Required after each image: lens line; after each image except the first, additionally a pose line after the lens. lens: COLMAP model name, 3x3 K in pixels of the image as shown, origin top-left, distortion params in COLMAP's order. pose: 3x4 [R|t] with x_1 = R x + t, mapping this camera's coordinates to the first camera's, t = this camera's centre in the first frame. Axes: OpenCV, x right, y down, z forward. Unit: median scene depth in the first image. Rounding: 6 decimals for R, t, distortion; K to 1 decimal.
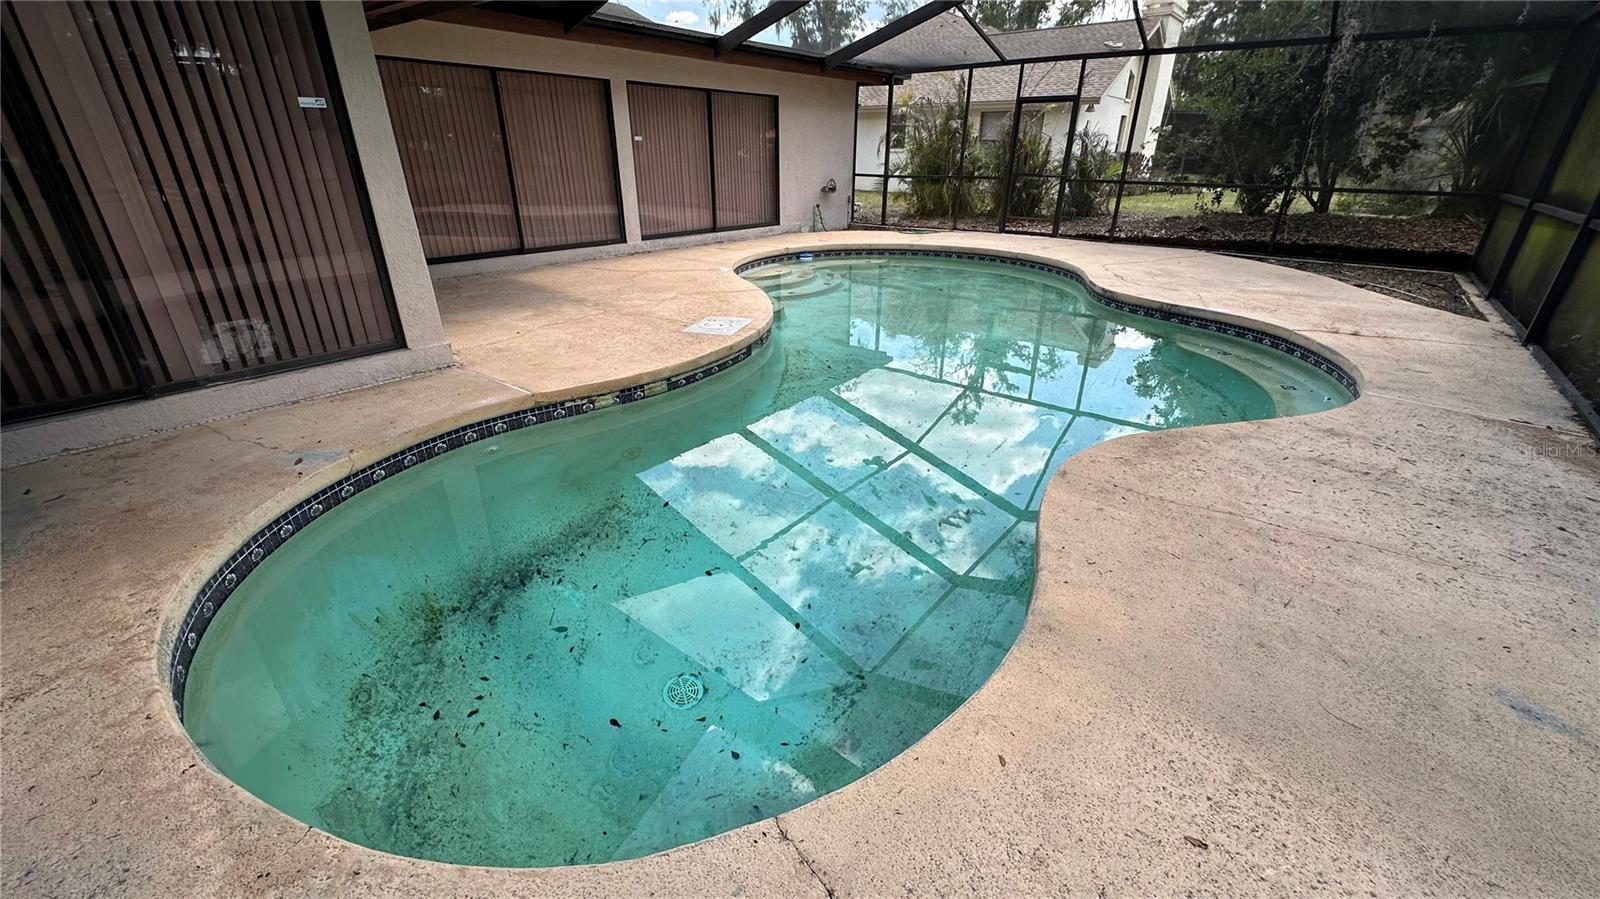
lens RADIAL K [[632.5, 0, 801.3], [0, 632.5, 439.5], [0, 0, 1]] dist [-0.006164, 0.002195]
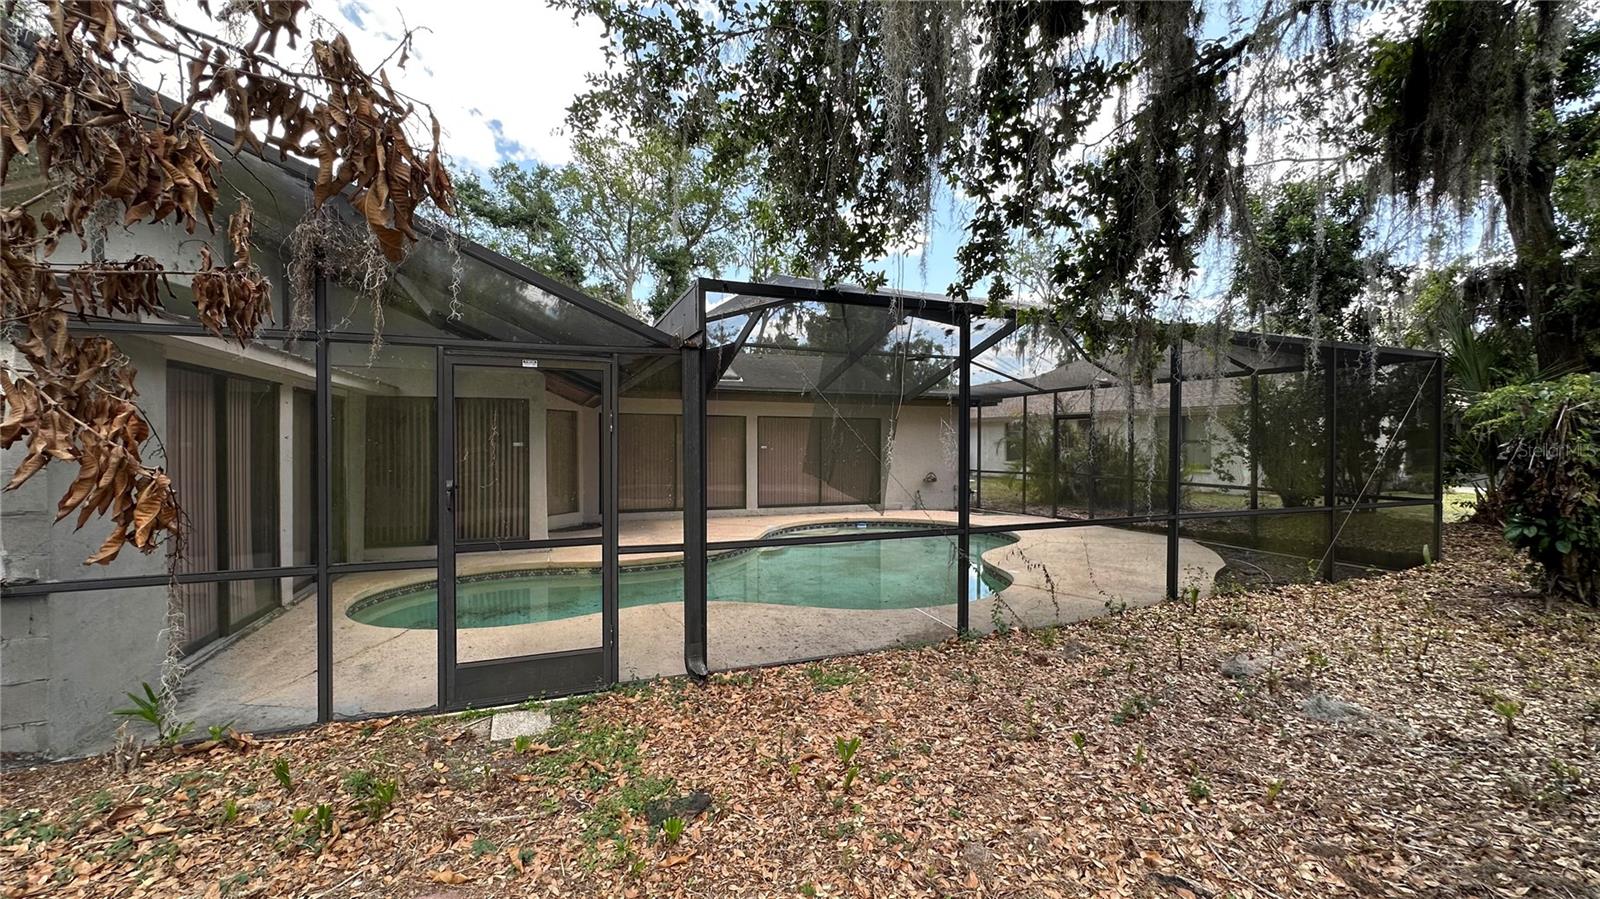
lens RADIAL K [[632.5, 0, 793.5], [0, 632.5, 448.1], [0, 0, 1]] dist [-0.006164, 0.002195]
pose [[0.872811, -0.000505, -0.488057, 1.586772], [-0.198202, 0.913460, -0.355397, 0.204323], [0.446001, 0.406928, 0.797178, -0.620912]]
